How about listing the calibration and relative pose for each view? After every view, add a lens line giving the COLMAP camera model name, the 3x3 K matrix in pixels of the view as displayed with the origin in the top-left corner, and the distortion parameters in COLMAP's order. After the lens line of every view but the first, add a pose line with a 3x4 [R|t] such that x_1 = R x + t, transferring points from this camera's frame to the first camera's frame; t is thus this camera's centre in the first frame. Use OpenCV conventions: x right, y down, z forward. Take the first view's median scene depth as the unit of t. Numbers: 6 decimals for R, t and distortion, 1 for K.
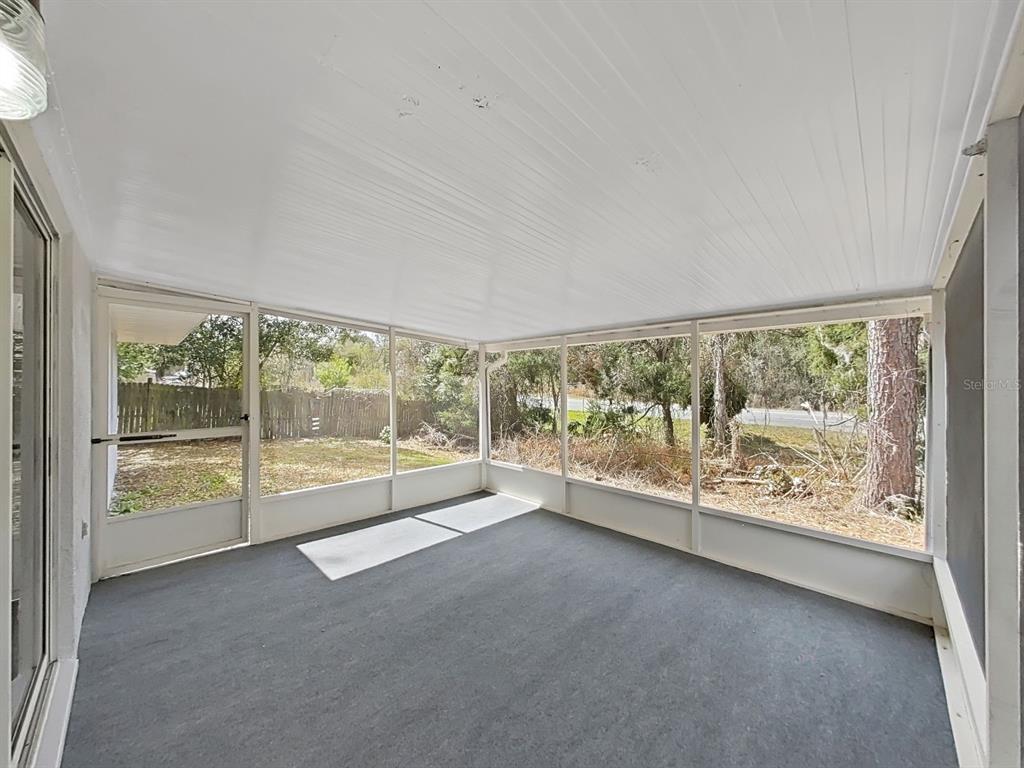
lens RADIAL K [[381.0, 0, 516.0], [0, 381.0, 383.5], [0, 0, 1]] dist [-0.001716, 0.000378]
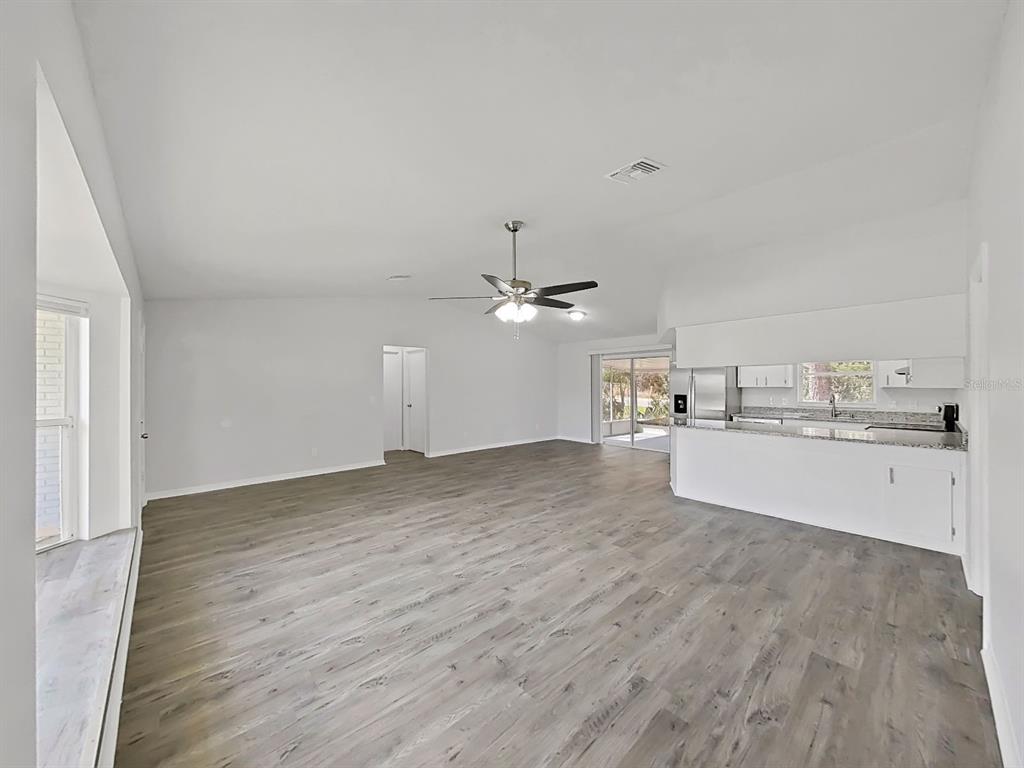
lens RADIAL K [[381.0, 0, 511.7], [0, 381.0, 374.5], [0, 0, 1]] dist [-0.001716, 0.000378]
pose [[0.998749, -0.003992, -0.049853, -0.821407], [0.002812, 0.999715, -0.023723, -0.029297], [0.049933, 0.023553, 0.998475, -1.591951]]
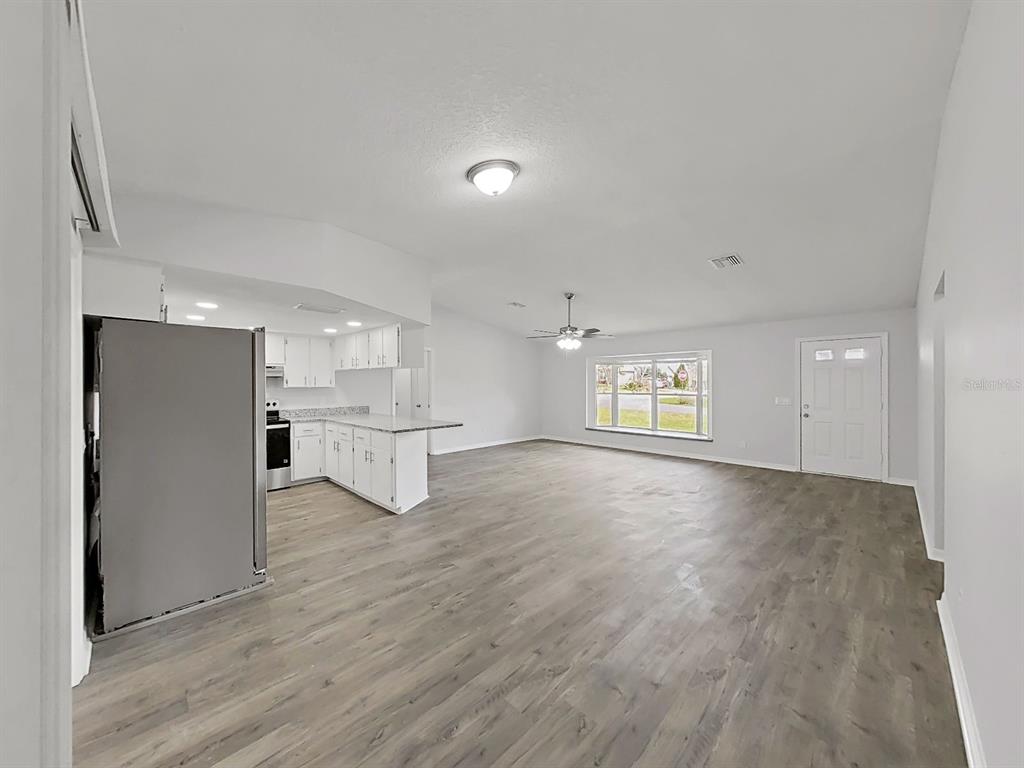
lens RADIAL K [[381.0, 0, 512.8], [0, 381.0, 383.7], [0, 0, 1]] dist [-0.001716, 0.000378]
pose [[-0.999964, 0.002336, 0.008217, -0.669299], [0.002301, 0.999988, -0.004303, -0.023614], [-0.008227, -0.004284, -0.999957, 0.444016]]
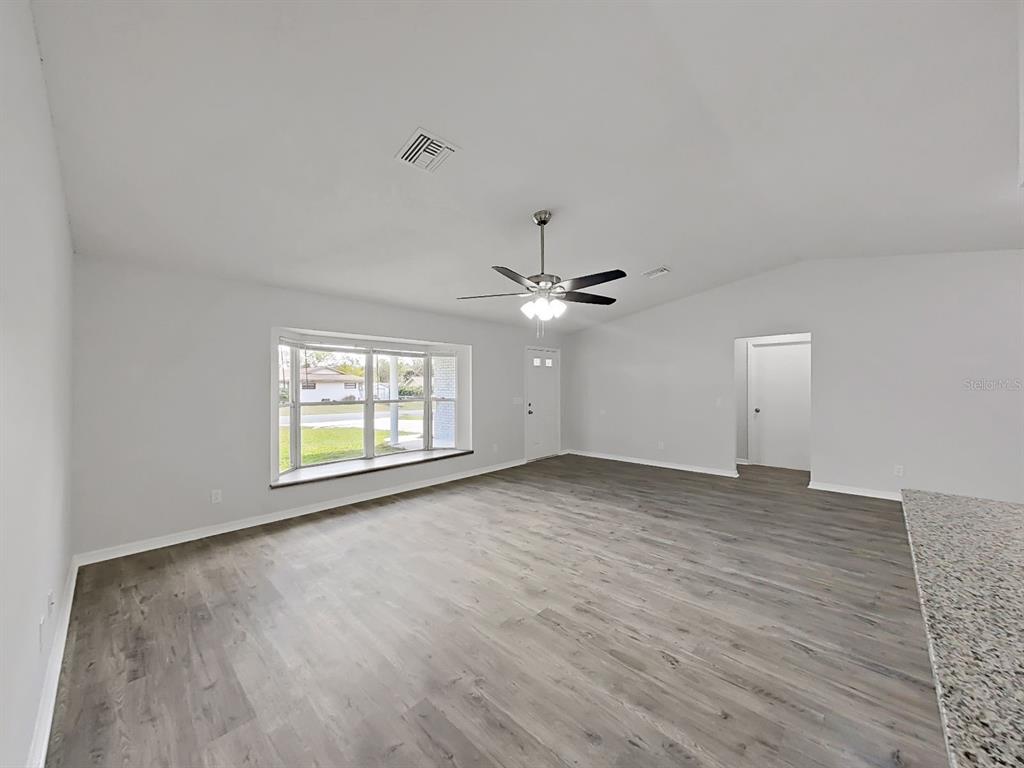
lens RADIAL K [[381.0, 0, 513.2], [0, 381.0, 380.4], [0, 0, 1]] dist [-0.001716, 0.000378]
pose [[0.022546, -0.010074, -0.999695, -0.166771], [0.005427, 0.999936, -0.009954, -0.030294], [0.999731, -0.005201, 0.022599, -0.929136]]
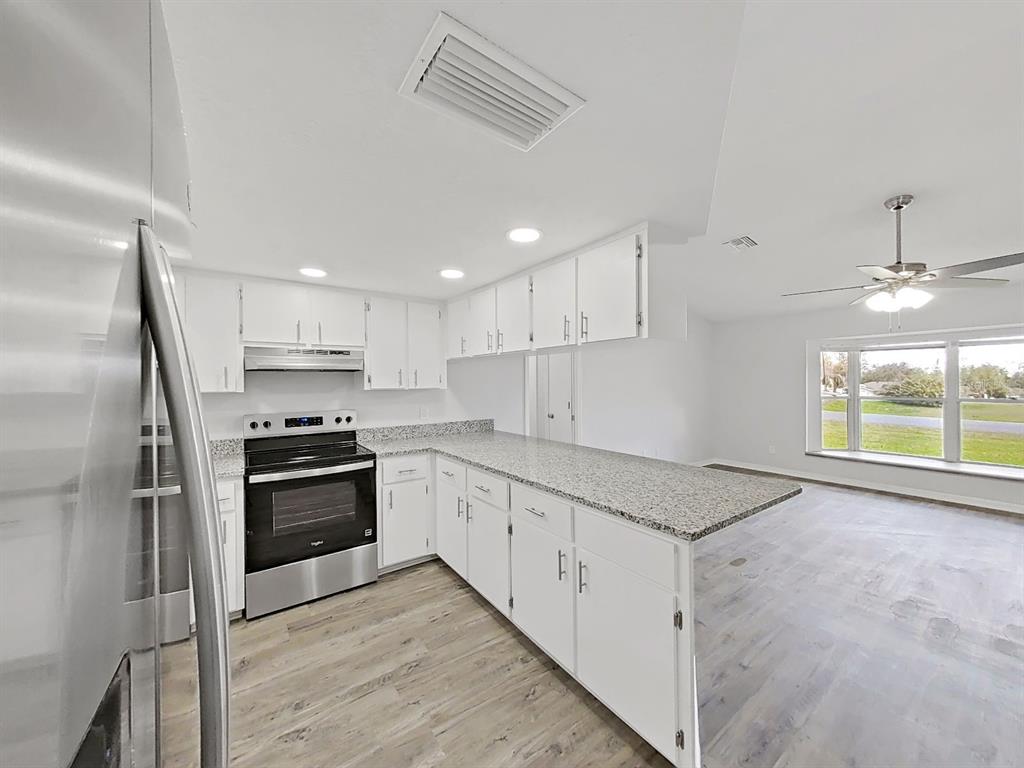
lens RADIAL K [[381.0, 0, 513.7], [0, 381.0, 384.2], [0, 0, 1]] dist [-0.001716, 0.000378]
pose [[-0.985323, 0.005178, 0.170622, -0.321405], [0.004747, 0.999984, -0.002931, -0.024661], [-0.170635, -0.002078, -0.985332, -0.118369]]
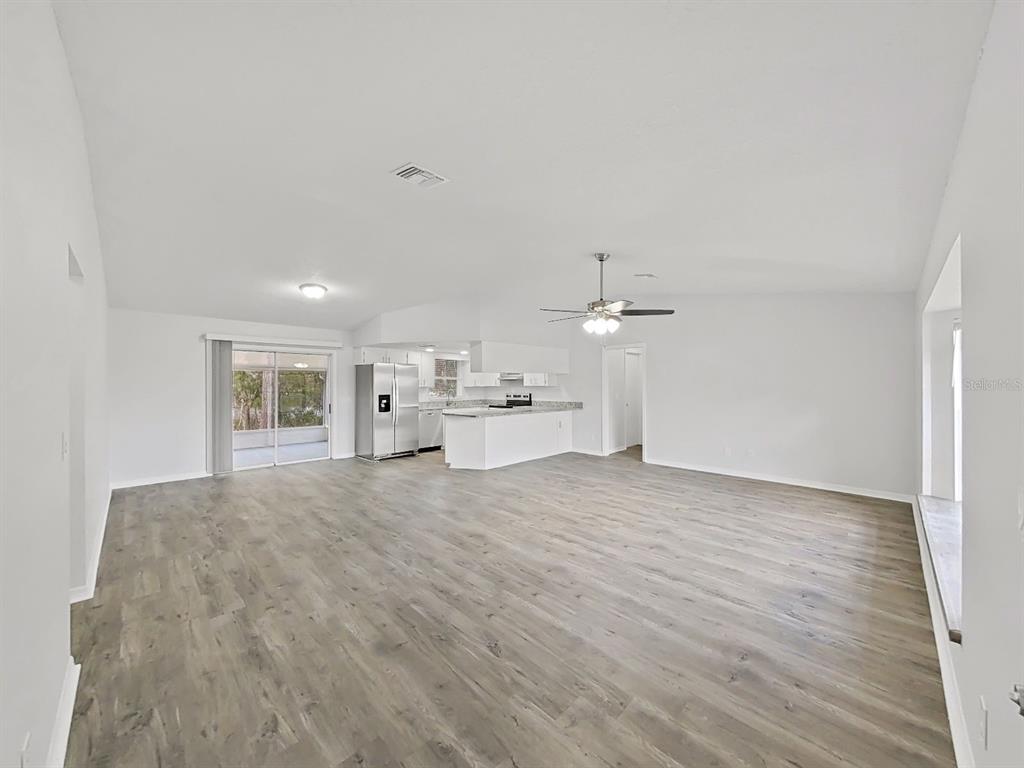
lens RADIAL K [[381.0, 0, 513.3], [0, 381.0, 381.8], [0, 0, 1]] dist [-0.001716, 0.000378]
pose [[0.002883, 0.006111, 0.999977, -1.757150], [0.000316, 0.999981, -0.006112, -0.027443], [-0.999996, 0.000334, 0.002881, -0.653289]]
